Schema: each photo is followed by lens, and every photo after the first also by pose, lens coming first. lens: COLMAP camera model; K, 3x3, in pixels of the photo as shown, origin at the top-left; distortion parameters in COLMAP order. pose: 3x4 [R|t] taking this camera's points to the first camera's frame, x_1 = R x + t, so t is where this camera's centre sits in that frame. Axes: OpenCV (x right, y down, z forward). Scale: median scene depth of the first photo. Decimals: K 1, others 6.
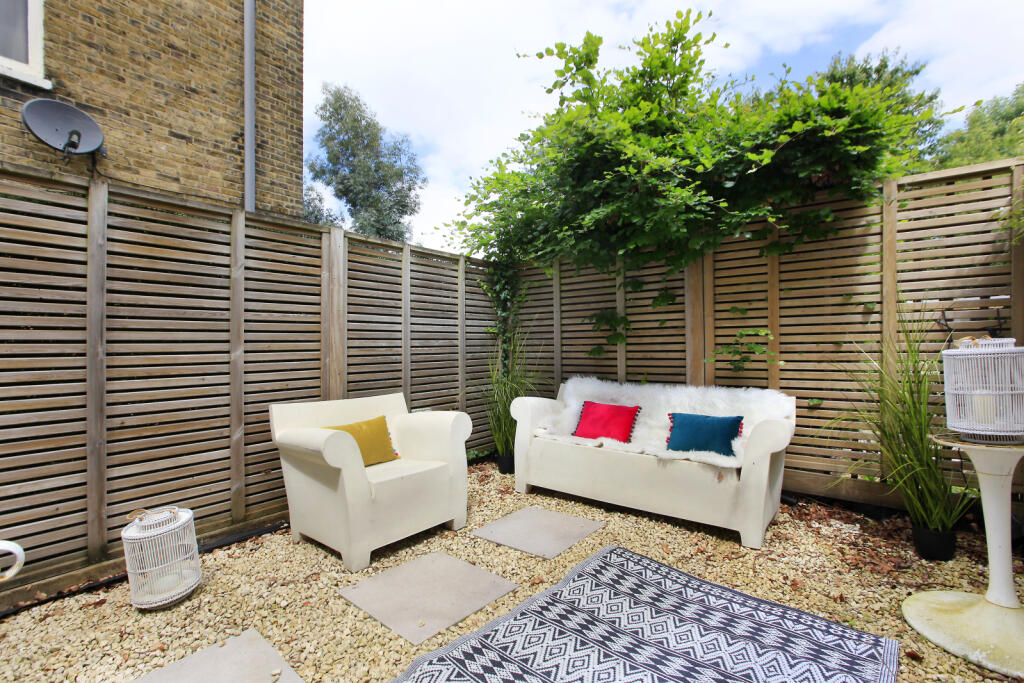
lens RADIAL K [[471.7, 0, 504.2], [0, 471.7, 334.5], [0, 0, 1]] dist [0.003022, 0.000616]
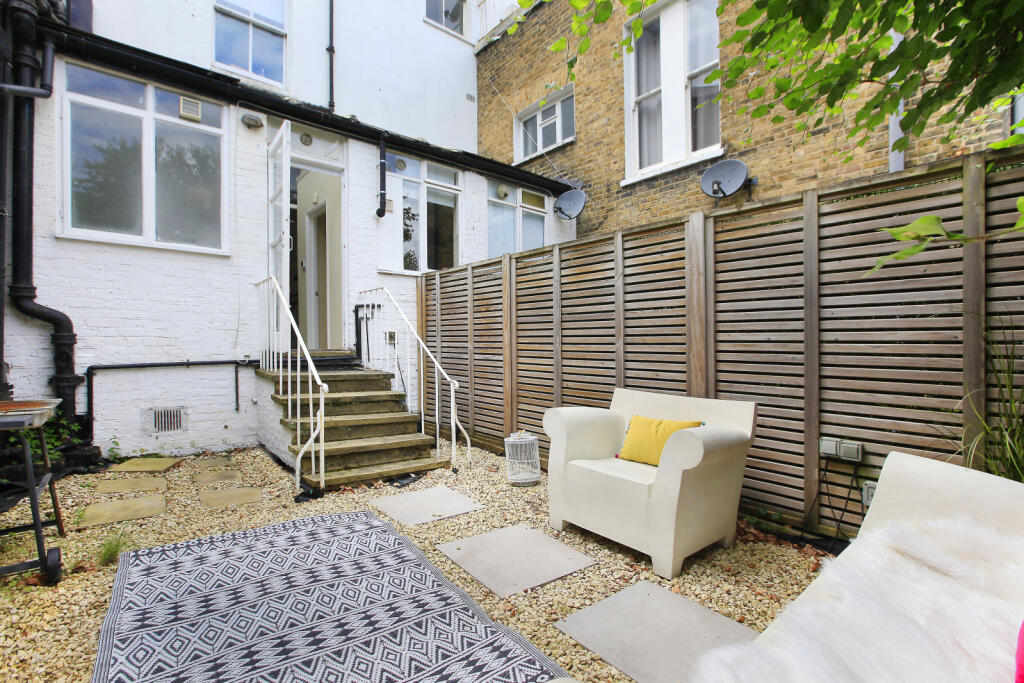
lens RADIAL K [[471.7, 0, 503.9], [0, 471.7, 346.7], [0, 0, 1]] dist [0.003022, 0.000616]
pose [[-0.217965, 0.008392, -0.975921, 0.702892], [0.009406, 0.999935, 0.006498, 0.031956], [0.975911, -0.007763, -0.218030, 0.927120]]
